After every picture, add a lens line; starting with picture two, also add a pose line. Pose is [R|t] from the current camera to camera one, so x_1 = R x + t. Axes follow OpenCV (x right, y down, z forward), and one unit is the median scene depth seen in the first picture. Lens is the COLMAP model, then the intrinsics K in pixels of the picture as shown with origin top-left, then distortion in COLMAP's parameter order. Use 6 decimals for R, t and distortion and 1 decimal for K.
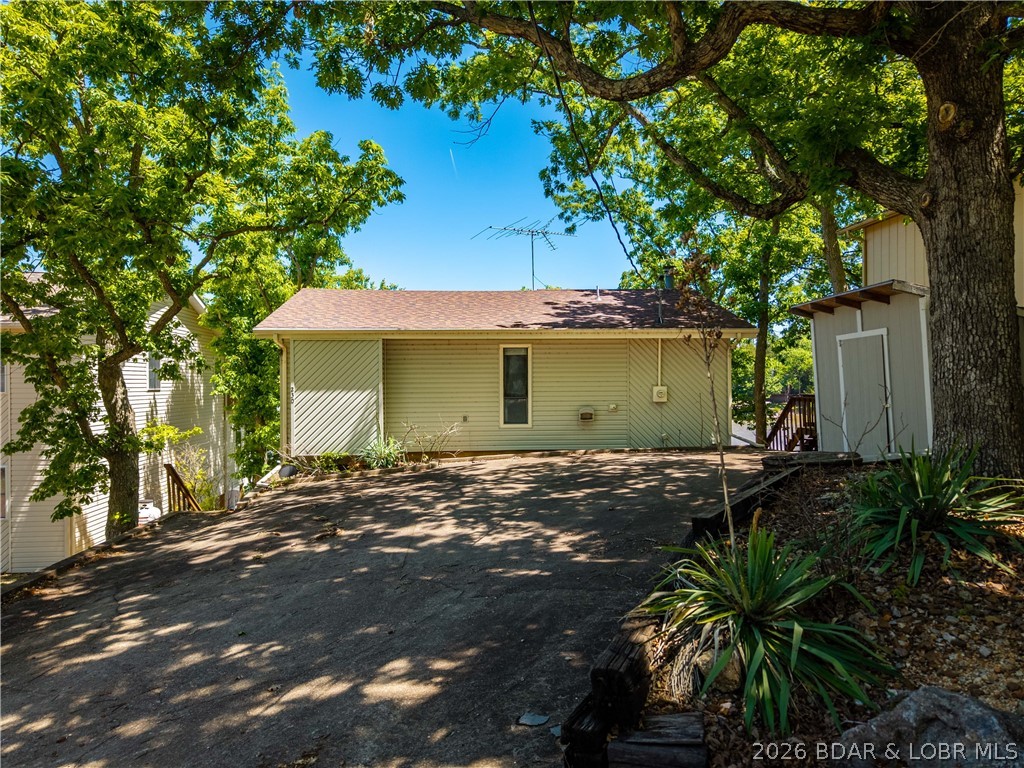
lens RADIAL K [[677.6, 0, 511.9], [0, 677.6, 382.9], [0, 0, 1]] dist [0.032625, -0.022321]
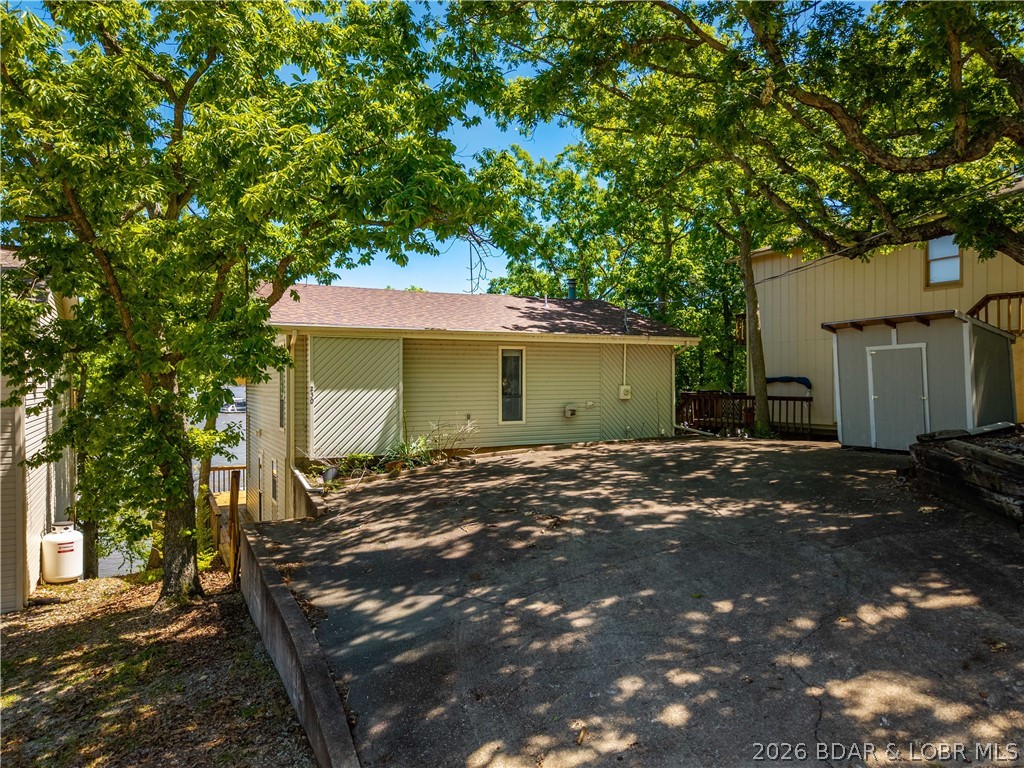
lens RADIAL K [[677.6, 0, 520.0], [0, 677.6, 383.8], [0, 0, 1]] dist [0.032625, -0.022321]
pose [[0.918415, 0.001240, 0.395616, -0.429530], [-0.001018, 0.999999, -0.000772, 0.003064], [-0.395617, 0.000306, 0.918416, 0.020474]]
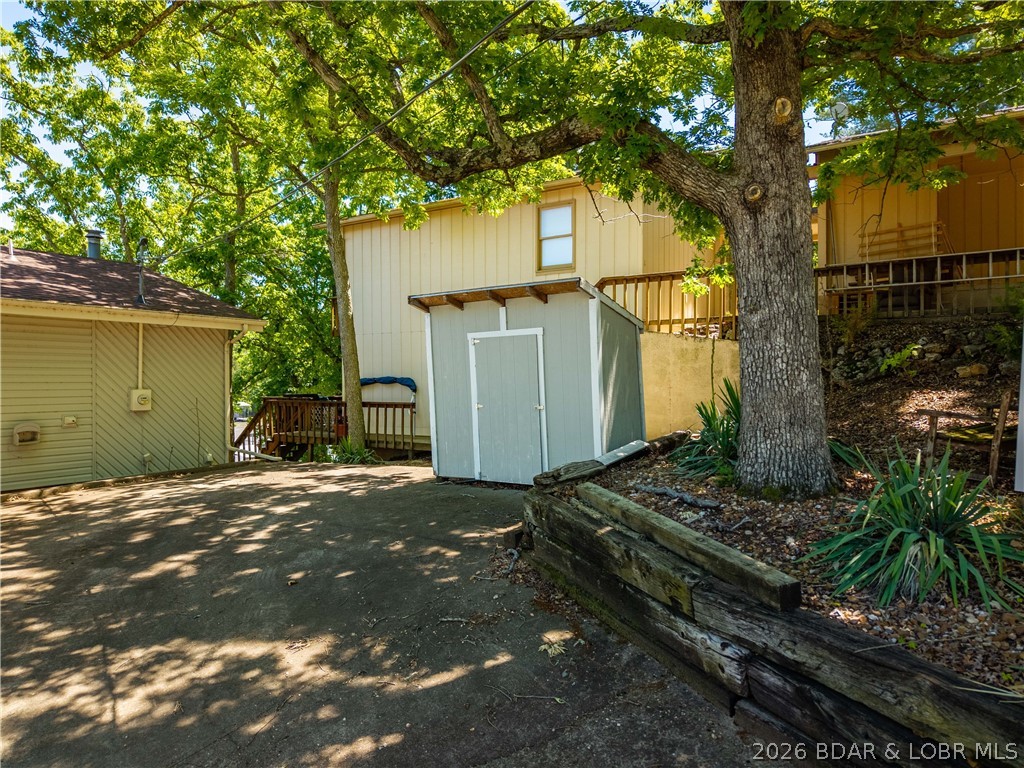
lens RADIAL K [[677.6, 0, 510.5], [0, 677.6, 388.6], [0, 0, 1]] dist [0.032625, -0.022321]
pose [[0.613410, -0.003930, 0.789755, -0.130811], [0.000212, 0.999988, 0.004812, 0.000764], [-0.789765, -0.002784, 0.613404, 0.247790]]
